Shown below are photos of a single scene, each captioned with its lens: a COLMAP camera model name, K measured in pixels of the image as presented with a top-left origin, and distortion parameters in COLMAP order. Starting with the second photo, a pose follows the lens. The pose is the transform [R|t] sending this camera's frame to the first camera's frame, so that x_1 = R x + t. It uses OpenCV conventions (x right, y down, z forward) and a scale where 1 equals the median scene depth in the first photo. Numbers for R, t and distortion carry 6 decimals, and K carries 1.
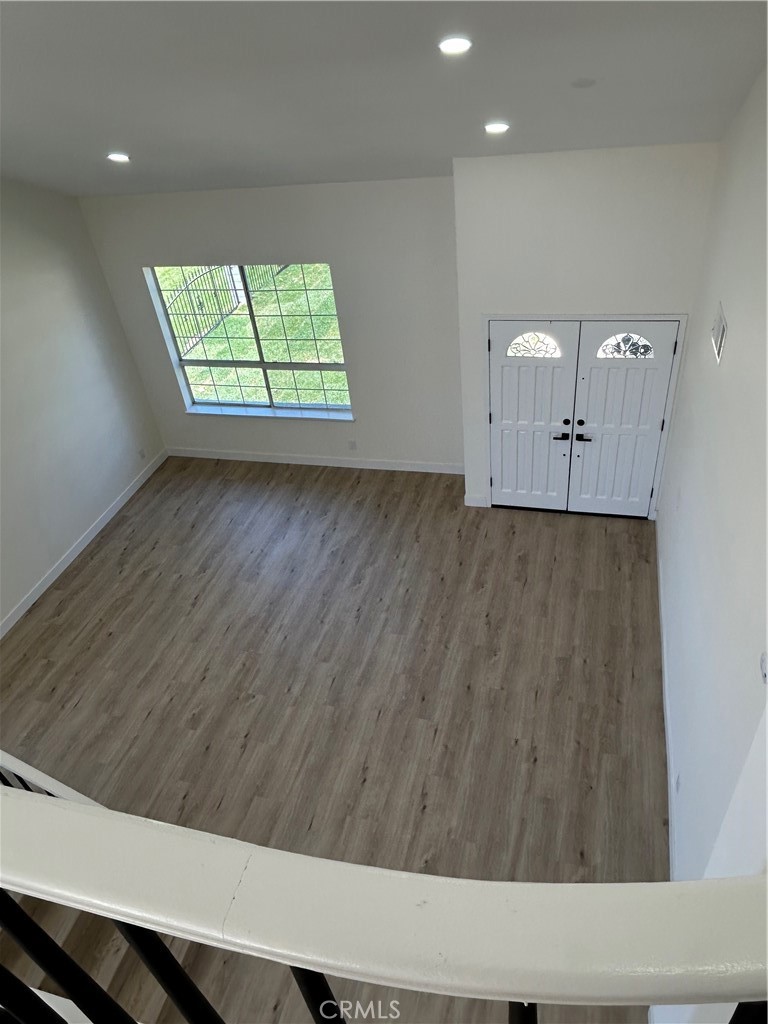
lens RADIAL K [[688.4, 0, 383.9], [0, 688.4, 512.3], [0, 0, 1]] dist [-0.001566, -0.004148]
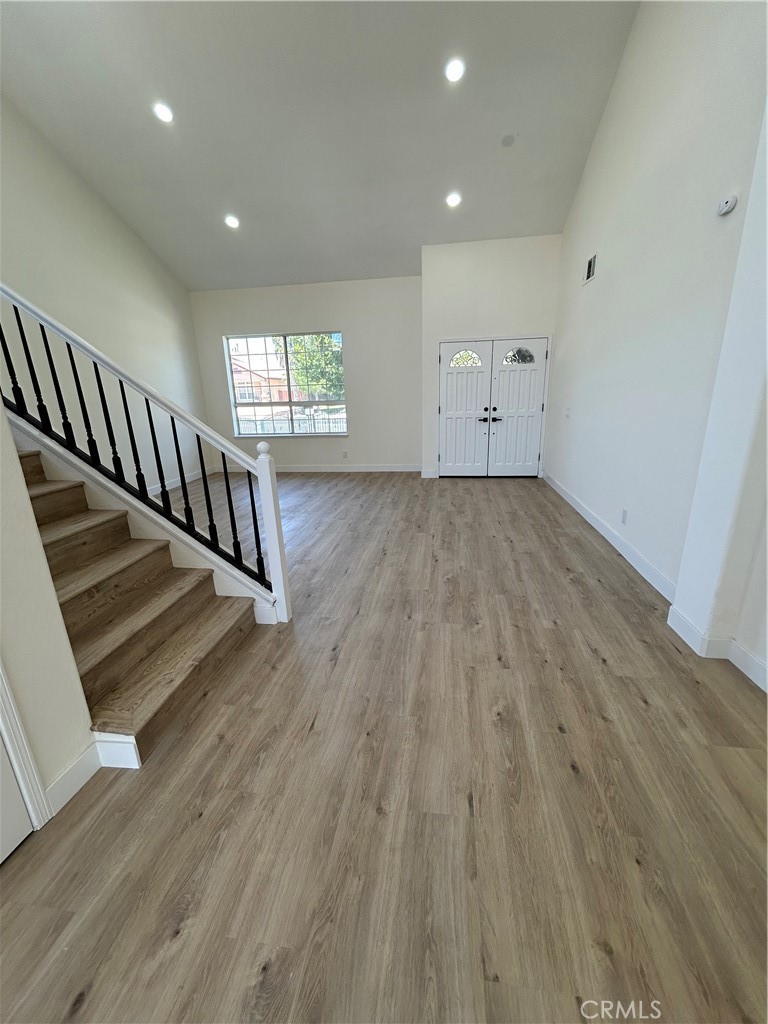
lens RADIAL K [[416.4, 0, 385.6], [0, 416.4, 509.5], [0, 0, 1]] dist [0.000485, -0.000089]
pose [[0.989072, 0.036326, 0.142889, -0.113339], [0.018221, 0.931624, -0.362967, 0.480105], [-0.146303, 0.361604, 0.920781, 0.218464]]
